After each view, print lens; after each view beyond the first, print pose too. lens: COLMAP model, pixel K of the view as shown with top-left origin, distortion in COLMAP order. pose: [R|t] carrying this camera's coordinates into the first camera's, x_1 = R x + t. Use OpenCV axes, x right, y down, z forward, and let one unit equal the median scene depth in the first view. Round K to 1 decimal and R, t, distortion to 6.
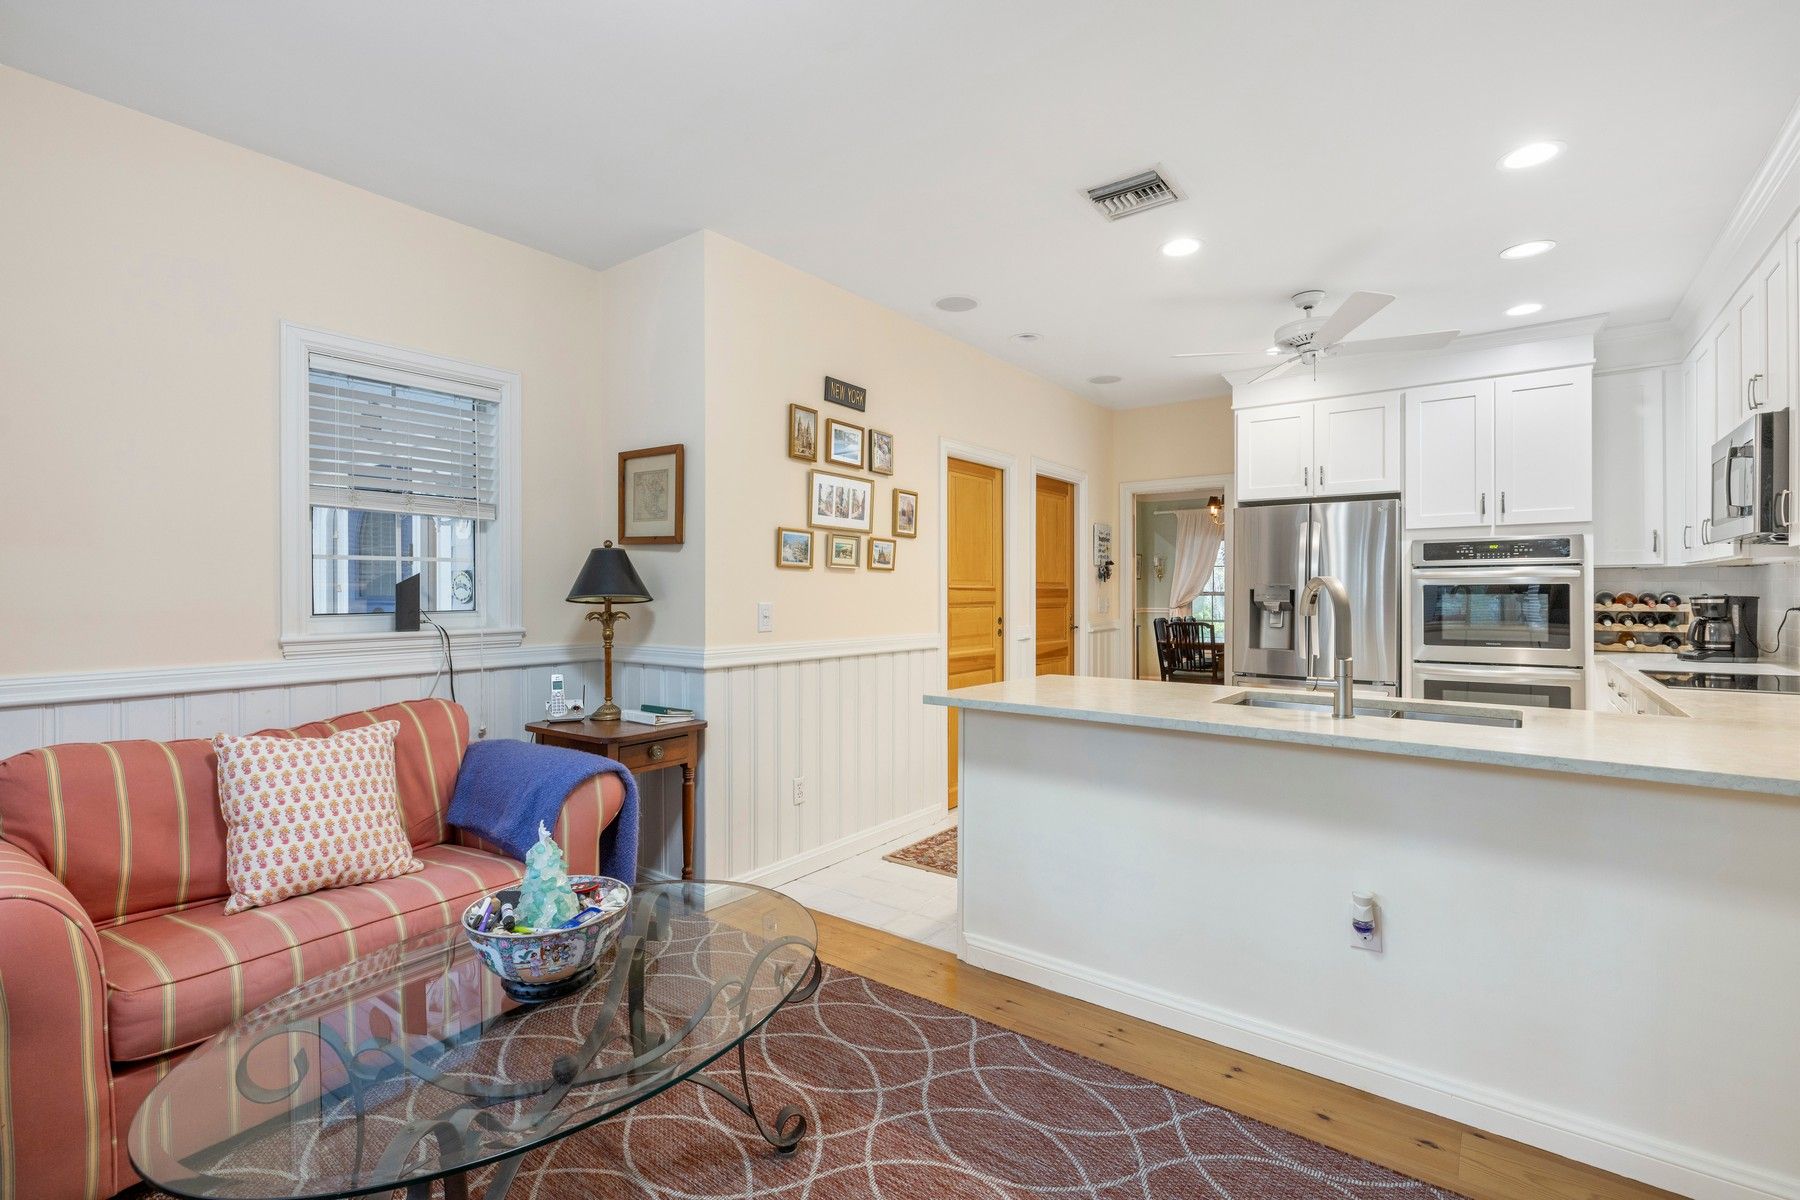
lens RADIAL K [[828.0, 0, 886.4], [0, 828.0, 595.7], [0, 0, 1]] dist [0.000230, 0.000279]
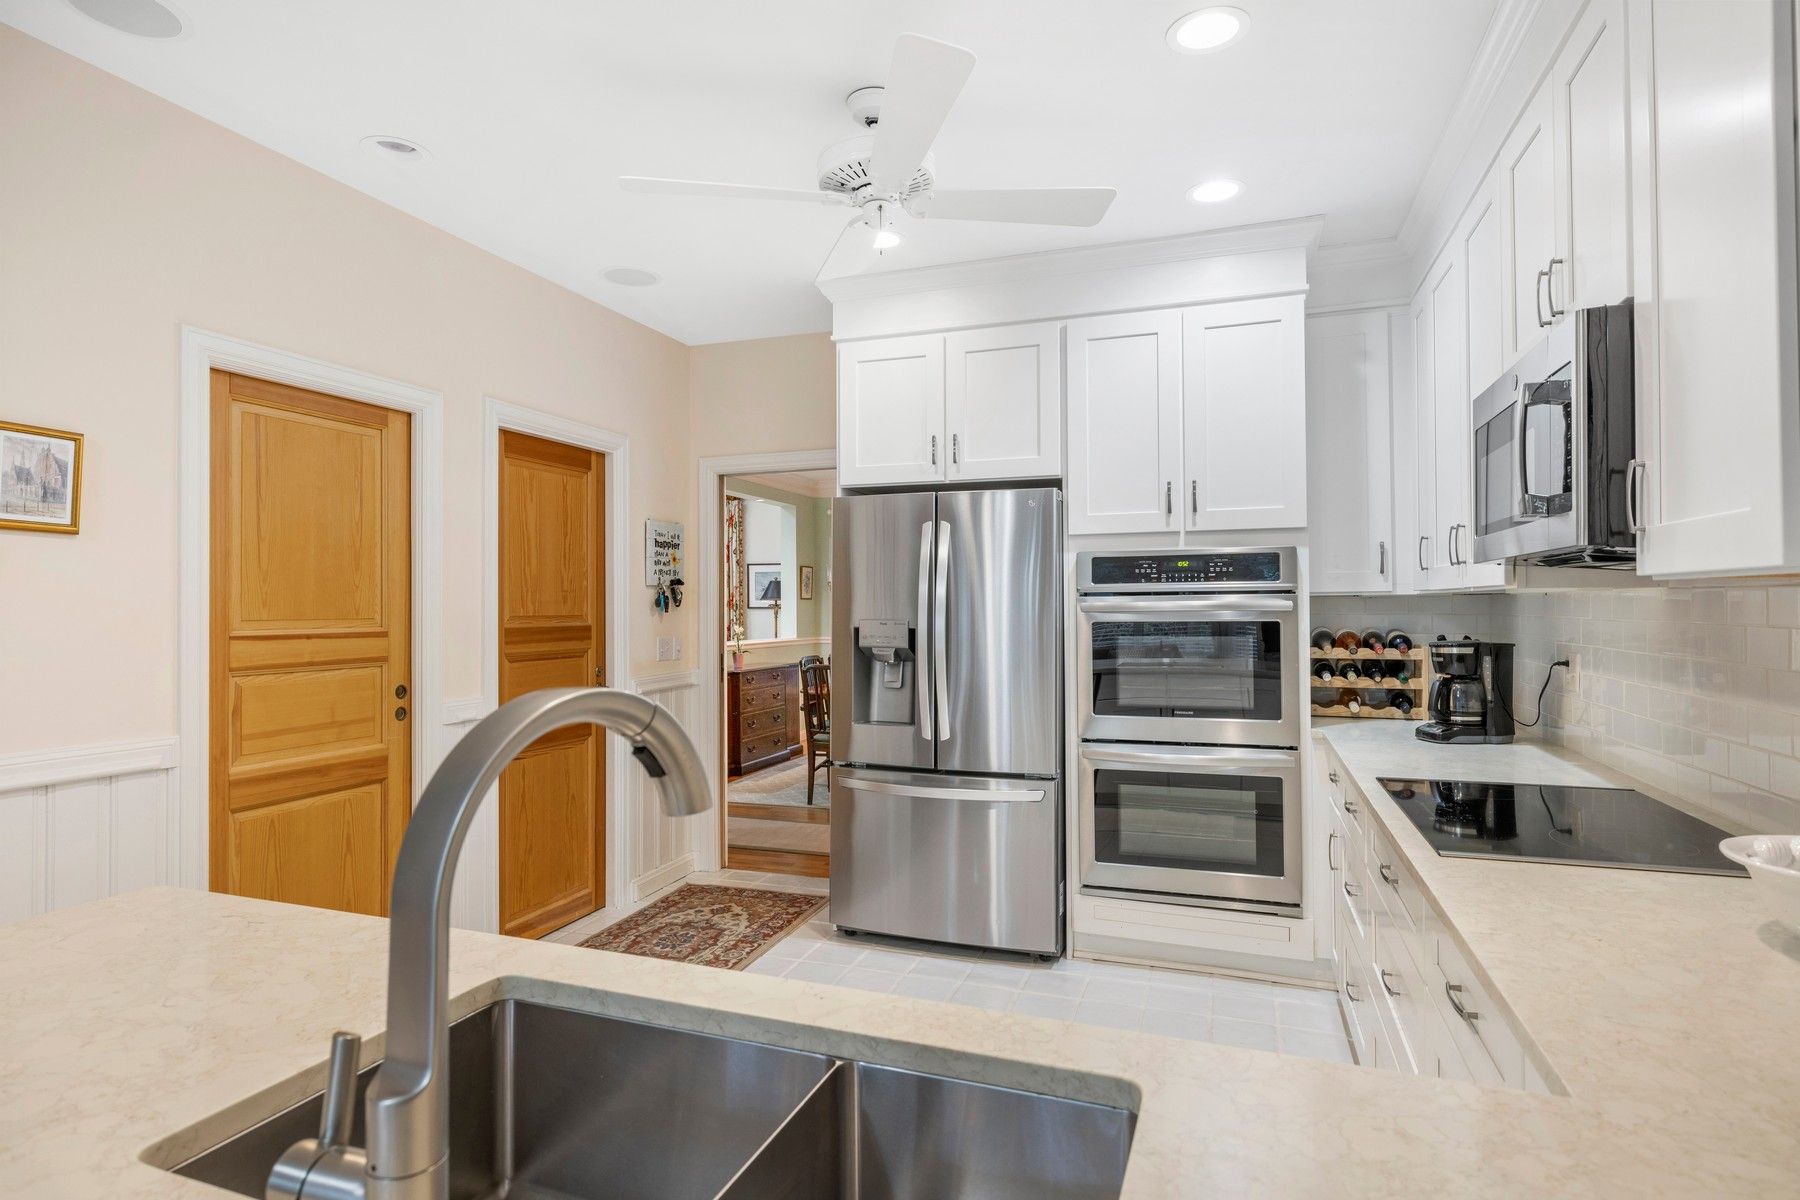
lens RADIAL K [[947.8, 0, 901.6], [0, 947.8, 598.1], [0, 0, 1]] dist [-0.004128, -0.000417]
pose [[0.954414, -0.001331, 0.298483, 0.302008], [0.004942, 0.999923, -0.011343, -0.025154], [-0.298445, 0.012301, 0.954348, 0.357500]]
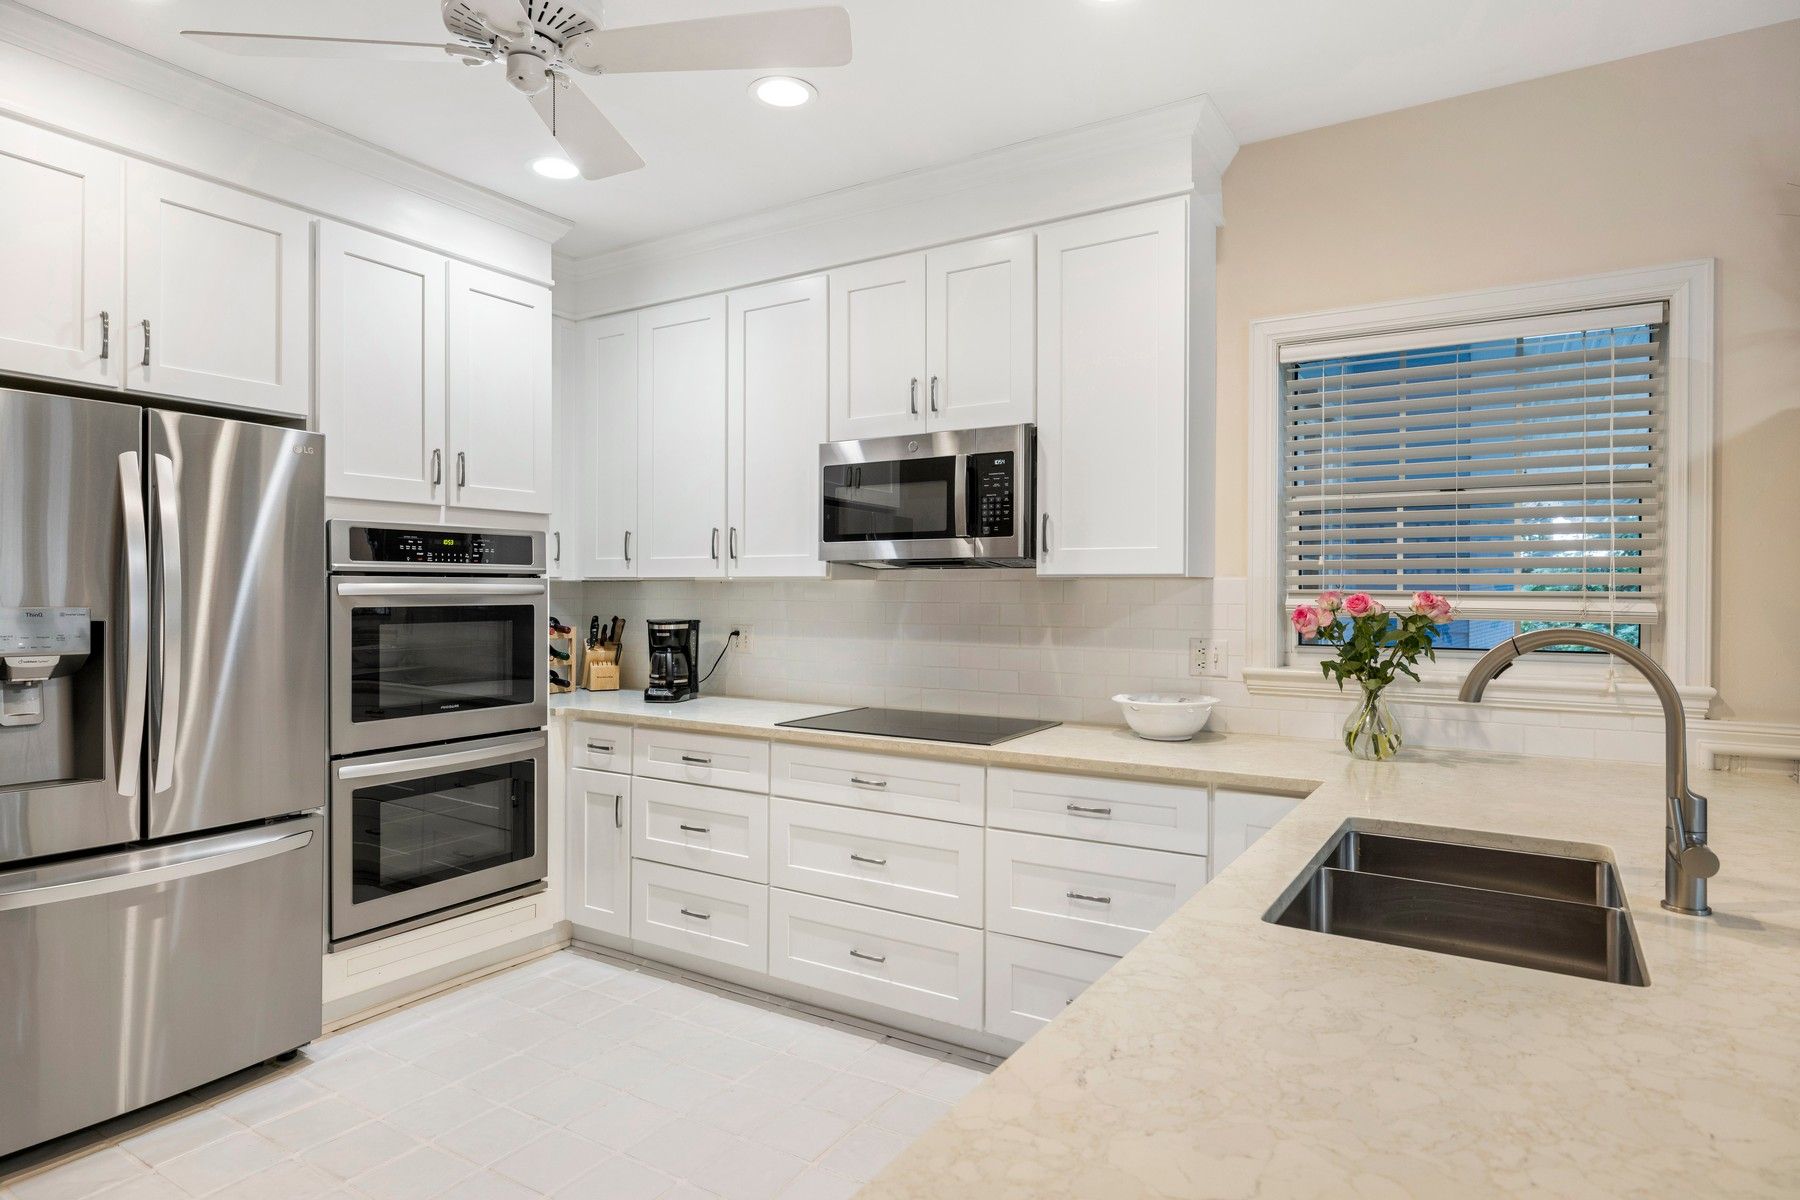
lens RADIAL K [[982.6, 0, 899.4], [0, 982.6, 595.8], [0, 0, 1]] dist [0.002912, 0.000439]
pose [[-0.083416, -0.003946, 0.996507, 0.006180], [-0.002160, 0.999991, 0.003779, -0.024741], [-0.996512, -0.001837, -0.083423, 0.750653]]
